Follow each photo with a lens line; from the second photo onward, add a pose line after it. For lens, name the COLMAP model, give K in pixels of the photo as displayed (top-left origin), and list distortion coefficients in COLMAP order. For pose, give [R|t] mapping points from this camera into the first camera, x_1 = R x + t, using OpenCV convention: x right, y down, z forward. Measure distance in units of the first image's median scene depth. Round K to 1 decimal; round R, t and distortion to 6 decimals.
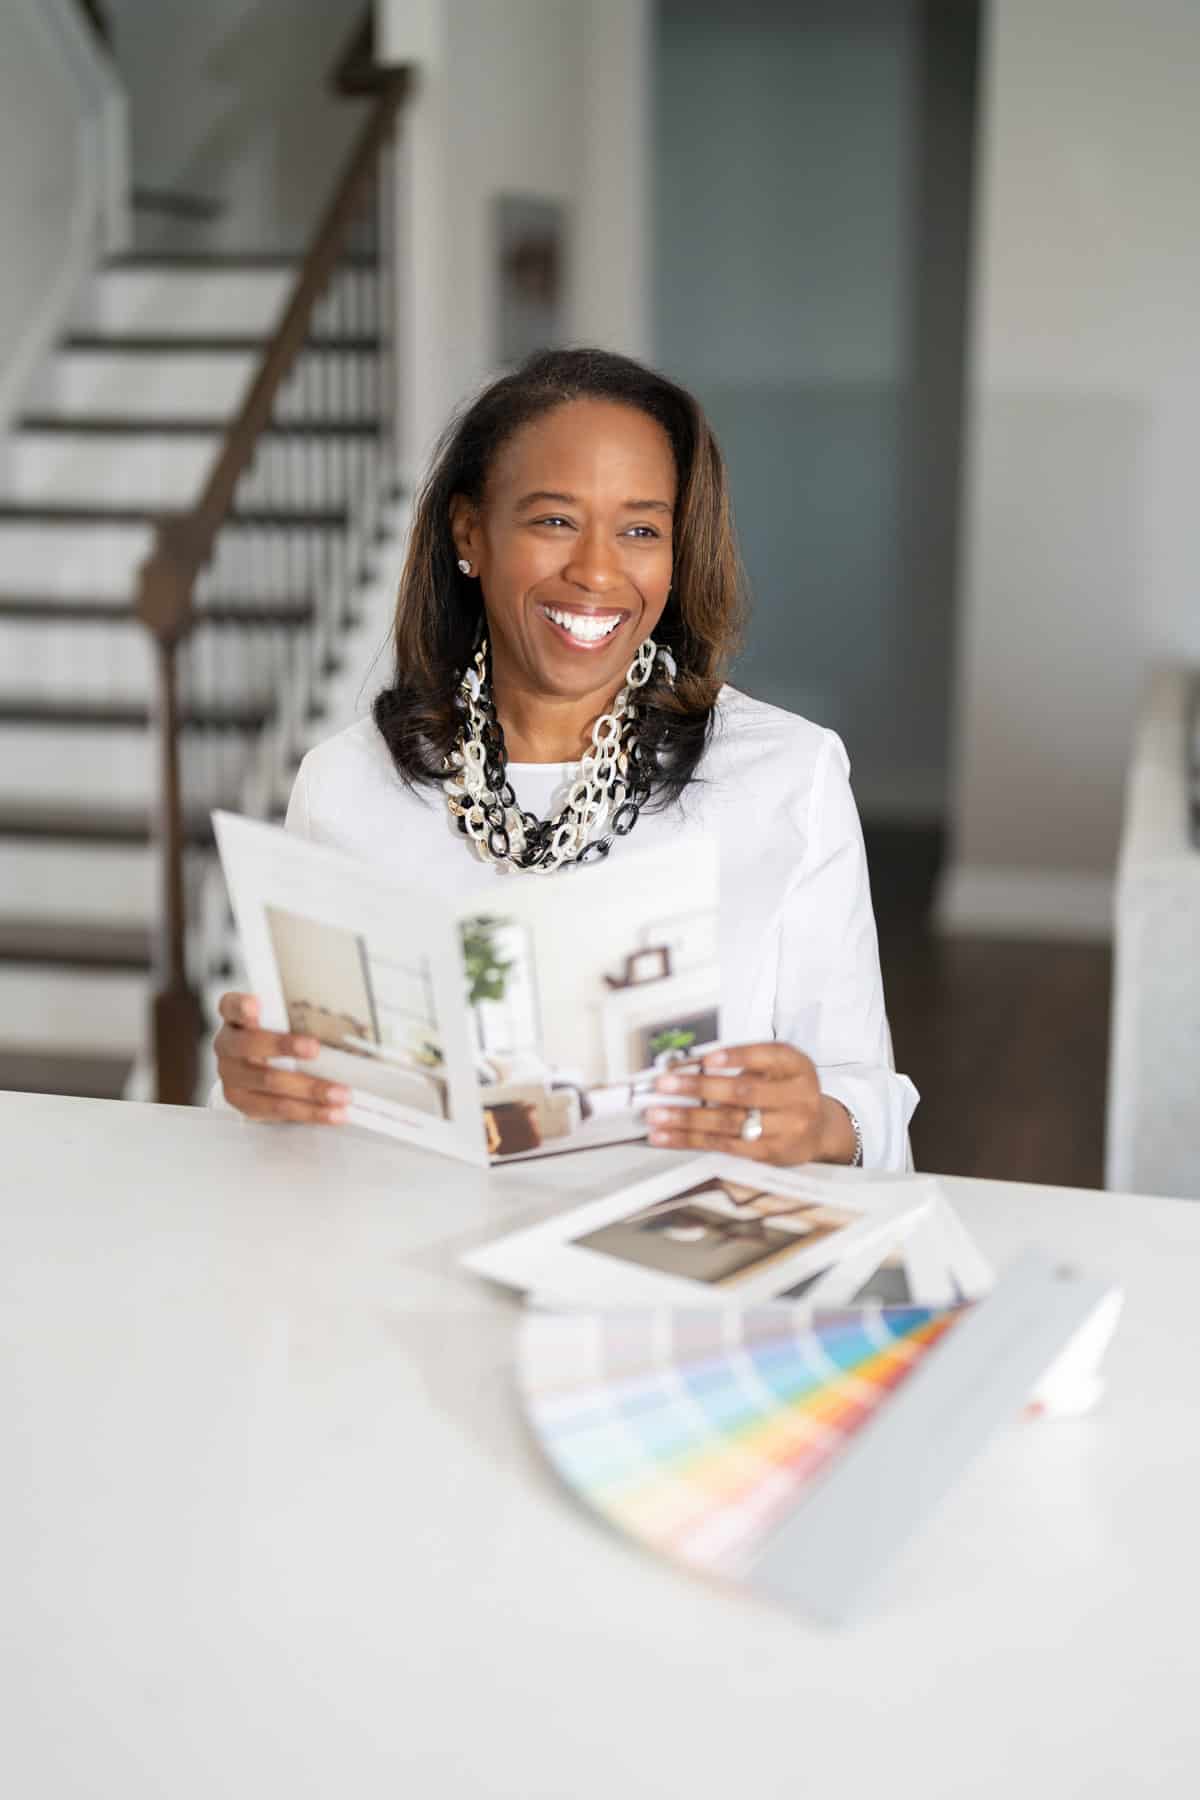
lens RADIAL K [[2536.4, 0, 600.0], [0, 2536.4, 900.0], [0, 0, 1]] dist [0.014214, 0.084181]
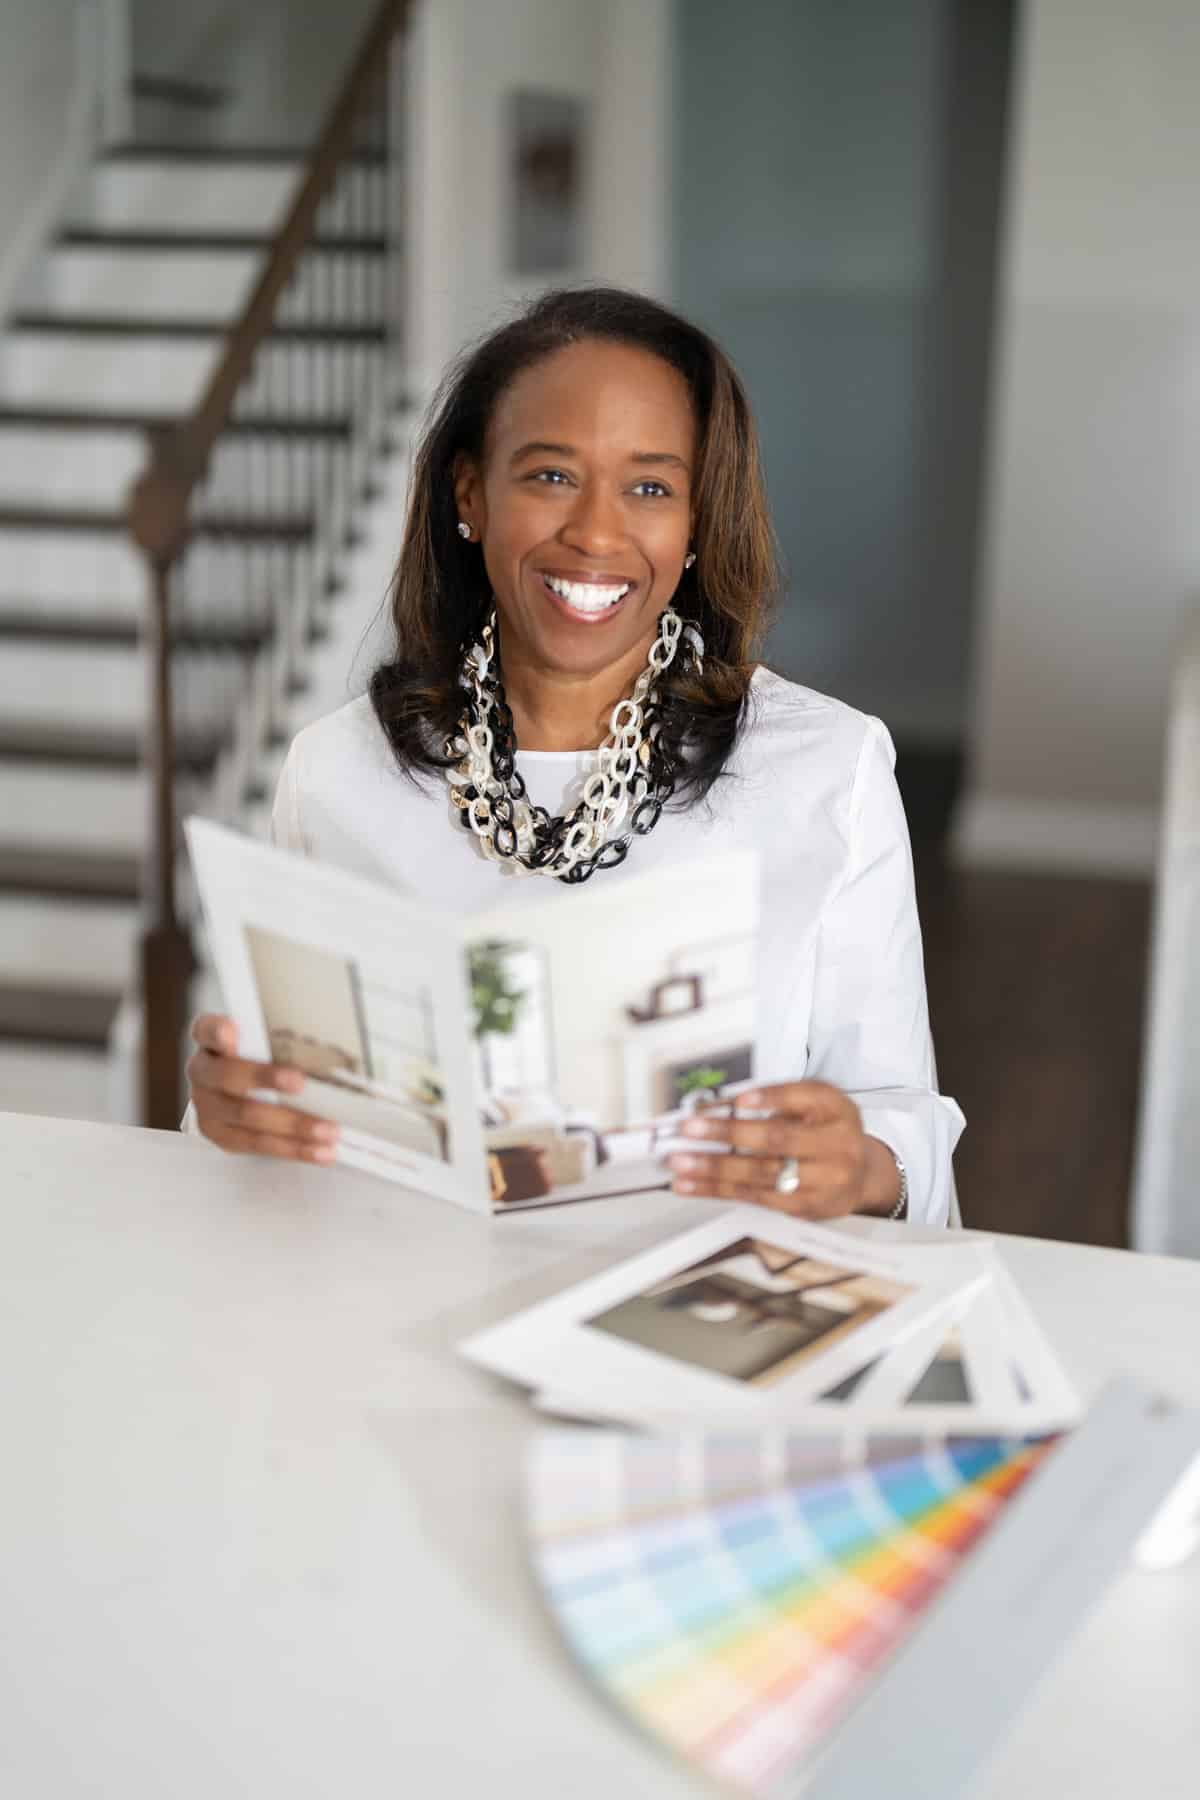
lens RADIAL K [[2536.4, 0, 600.0], [0, 2536.4, 900.0], [0, 0, 1]] dist [0.014214, 0.084181]
pose [[0.999852, 0.017200, -0.000150, -0.007685], [-0.017180, 0.999055, 0.039914, -0.042126], [0.000836, -0.039906, 0.999203, 0.111293]]
